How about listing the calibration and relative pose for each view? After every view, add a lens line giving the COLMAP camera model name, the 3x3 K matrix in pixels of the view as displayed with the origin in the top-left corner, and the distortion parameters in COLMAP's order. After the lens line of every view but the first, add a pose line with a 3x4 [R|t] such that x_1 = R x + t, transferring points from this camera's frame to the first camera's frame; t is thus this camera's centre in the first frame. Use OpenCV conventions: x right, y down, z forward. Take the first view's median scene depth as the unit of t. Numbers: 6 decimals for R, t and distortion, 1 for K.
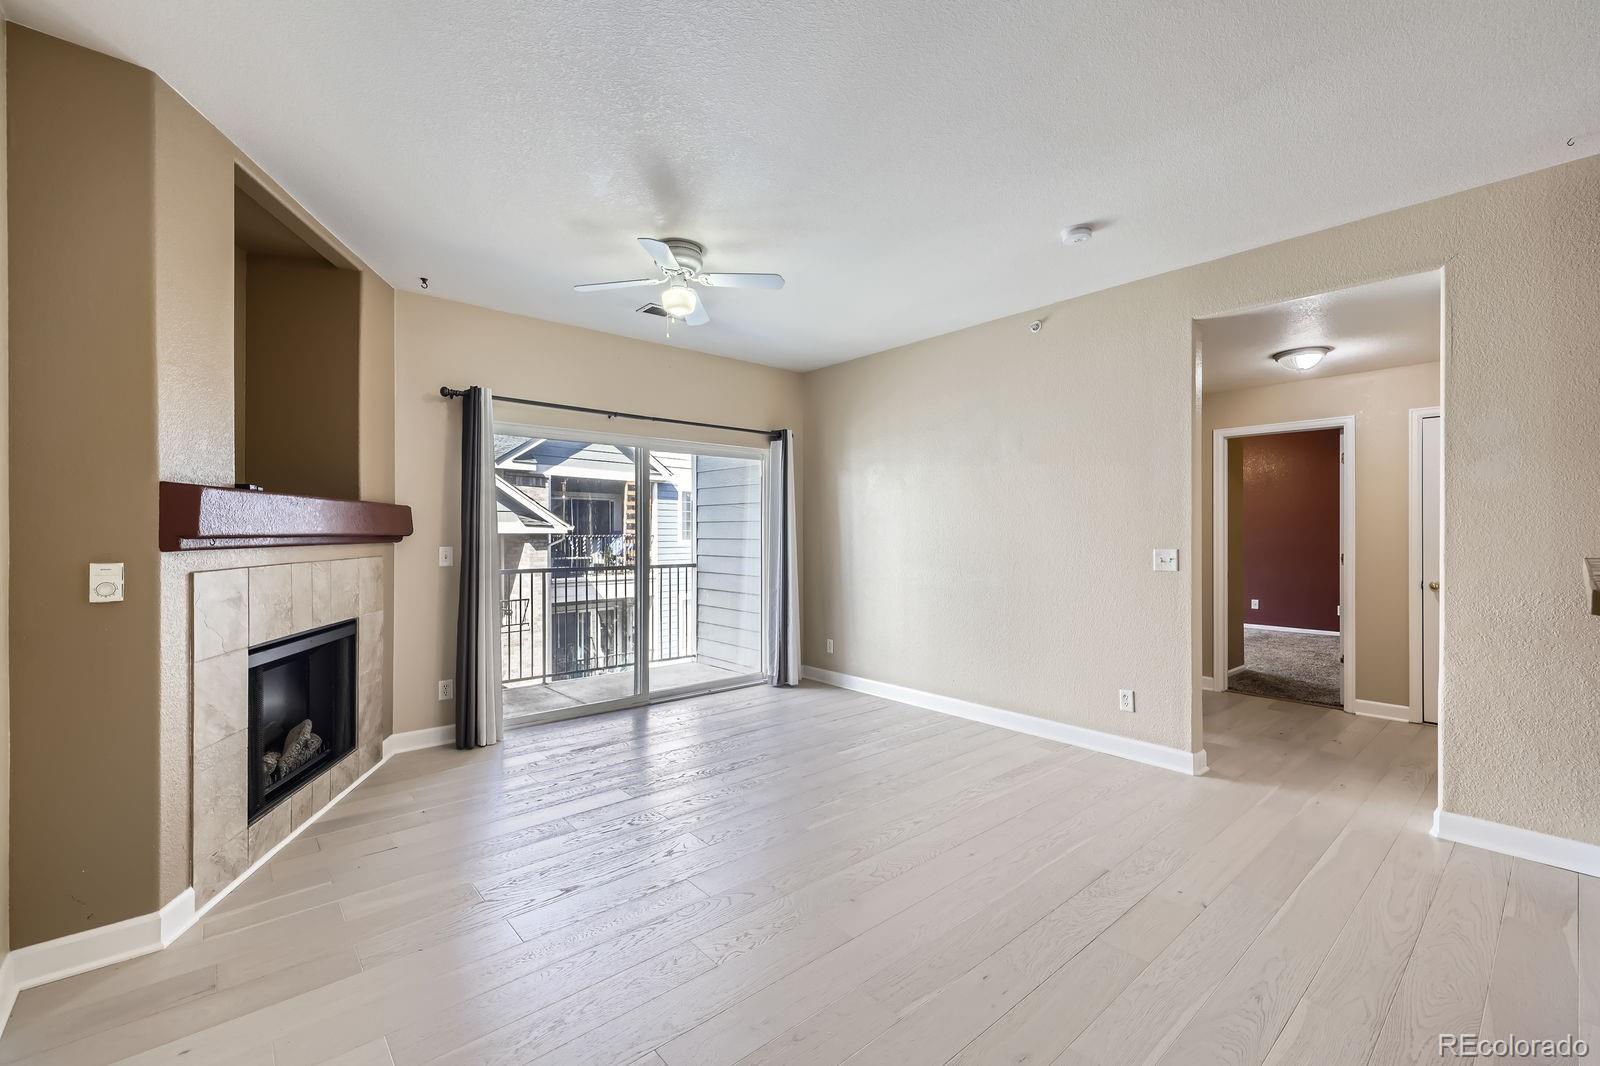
lens RADIAL K [[673.4, 0, 791.9], [0, 673.4, 534.1], [0, 0, 1]] dist [0.002739, 0.000398]
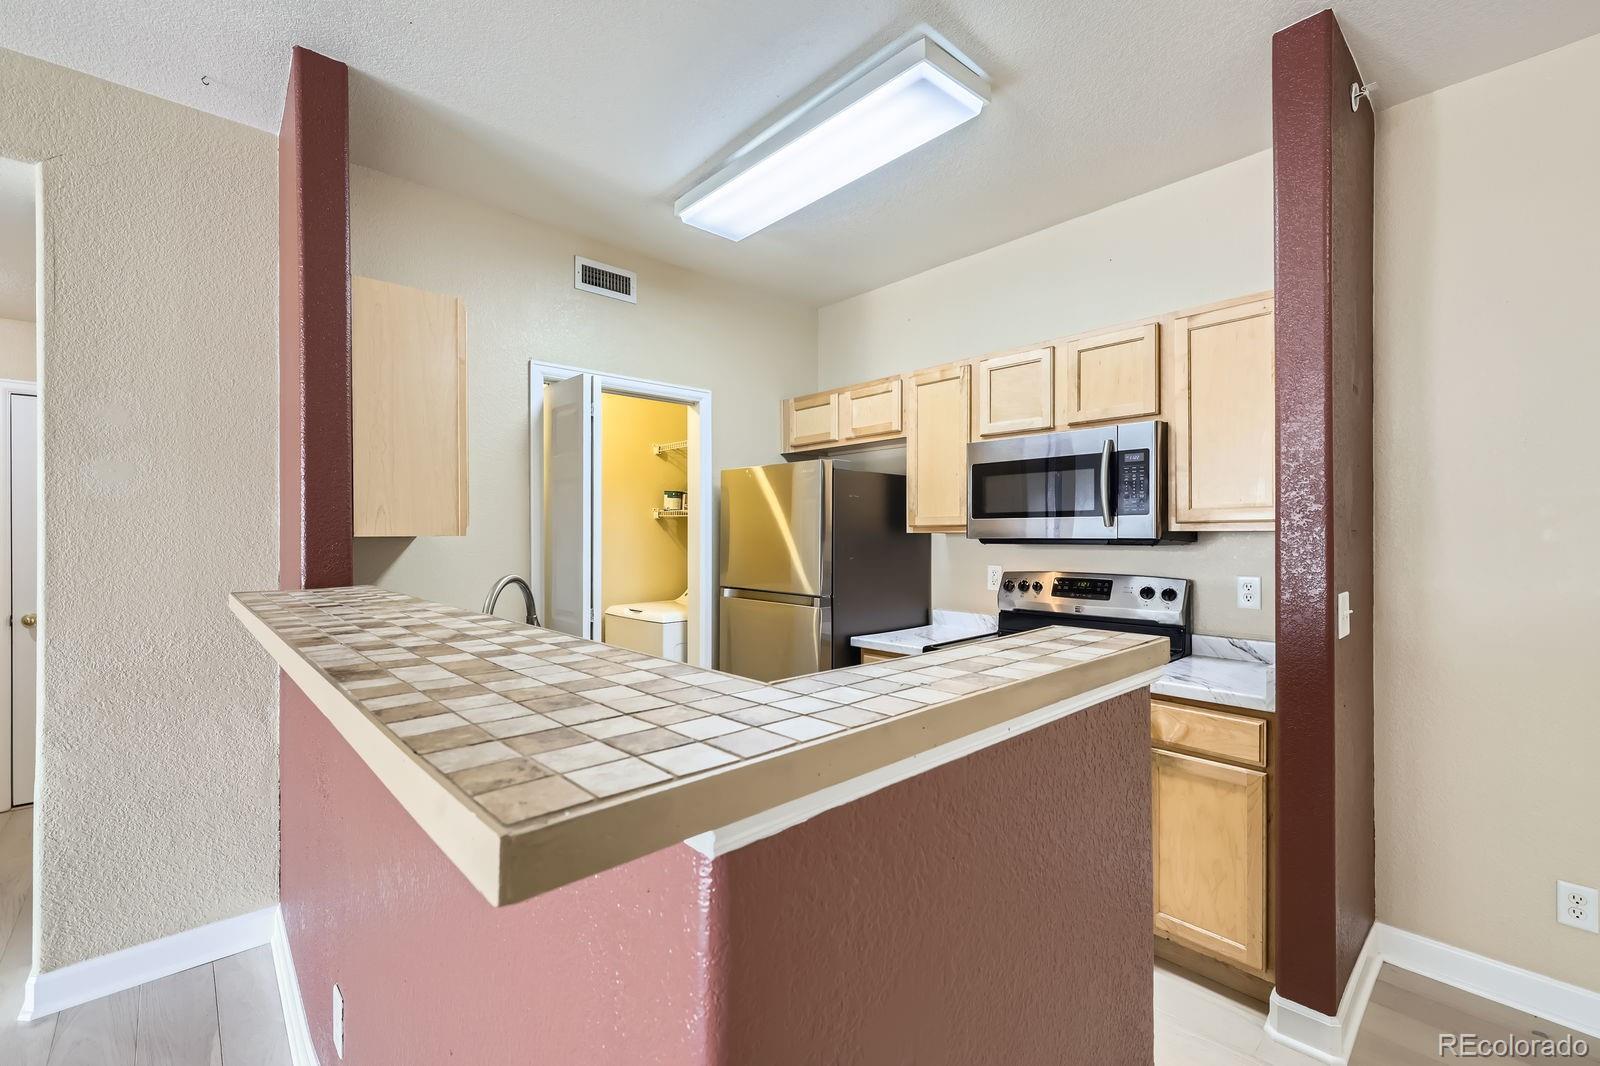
lens RADIAL K [[673.4, 0, 791.9], [0, 673.4, 534.1], [0, 0, 1]] dist [0.002739, 0.000398]
pose [[-0.033879, 0.001005, 0.999425, 0.187302], [0.002585, 0.999996, -0.000918, -0.017629], [-0.999423, 0.002552, -0.033881, 0.194334]]
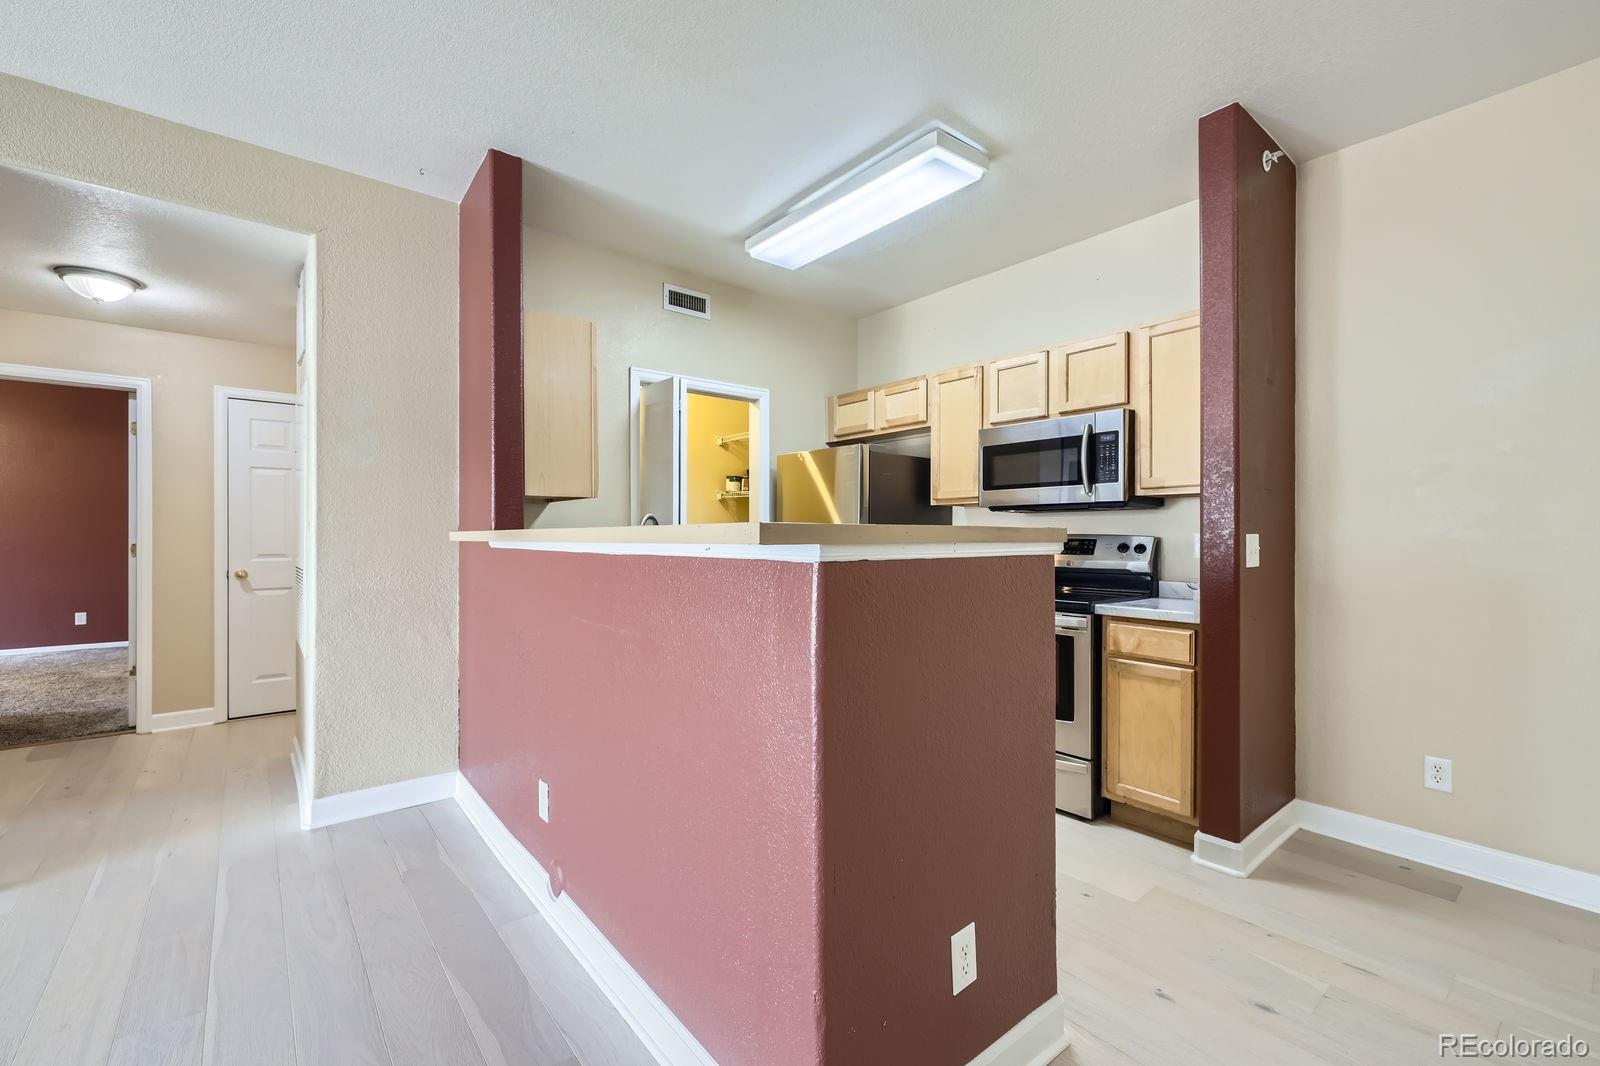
lens RADIAL K [[669.0, 0, 790.6], [0, 669.0, 536.1], [0, 0, 1]] dist [0.003256, 0.000356]
pose [[0.025265, -0.001092, 0.999680, 0.016839], [0.000258, 0.999999, 0.001086, 0.023082], [-0.999681, 0.000231, 0.025265, 0.208277]]
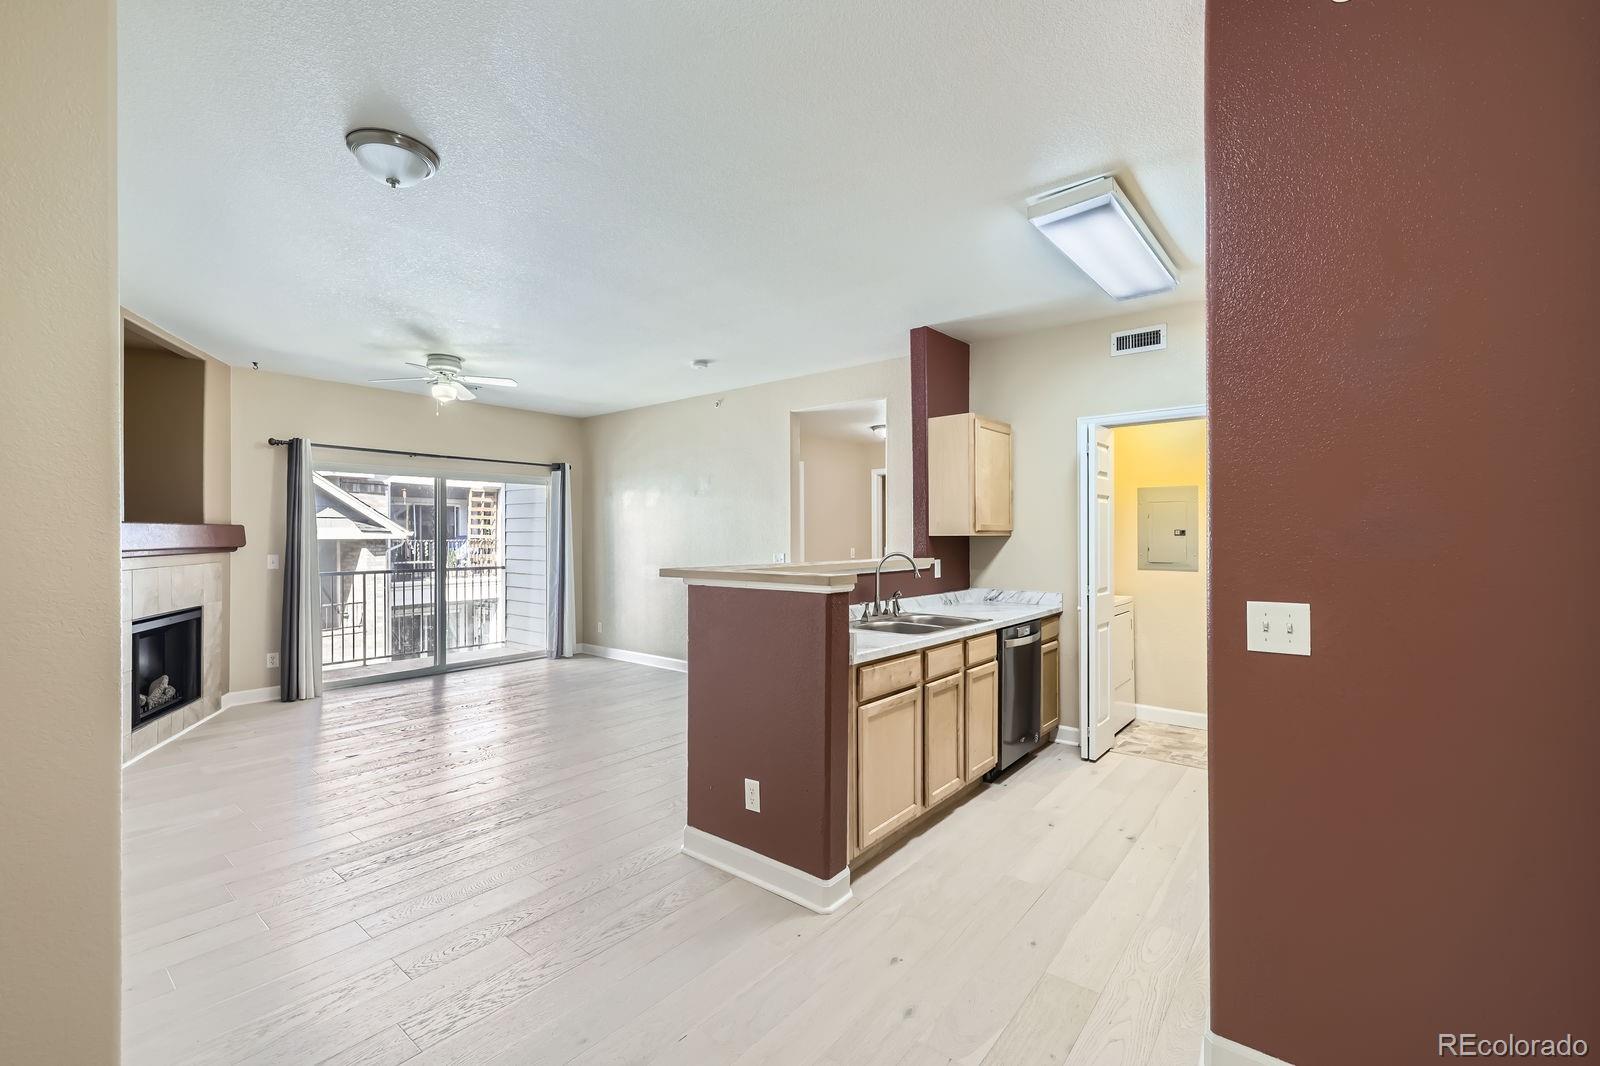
lens RADIAL K [[673.4, 0, 791.9], [0, 673.4, 534.1], [0, 0, 1]] dist [0.002739, 0.000398]
pose [[0.984361, -0.001526, 0.176154, 0.275075], [0.002053, 0.999994, -0.002812, -0.016895], [-0.176149, 0.003130, 0.984359, -0.519693]]
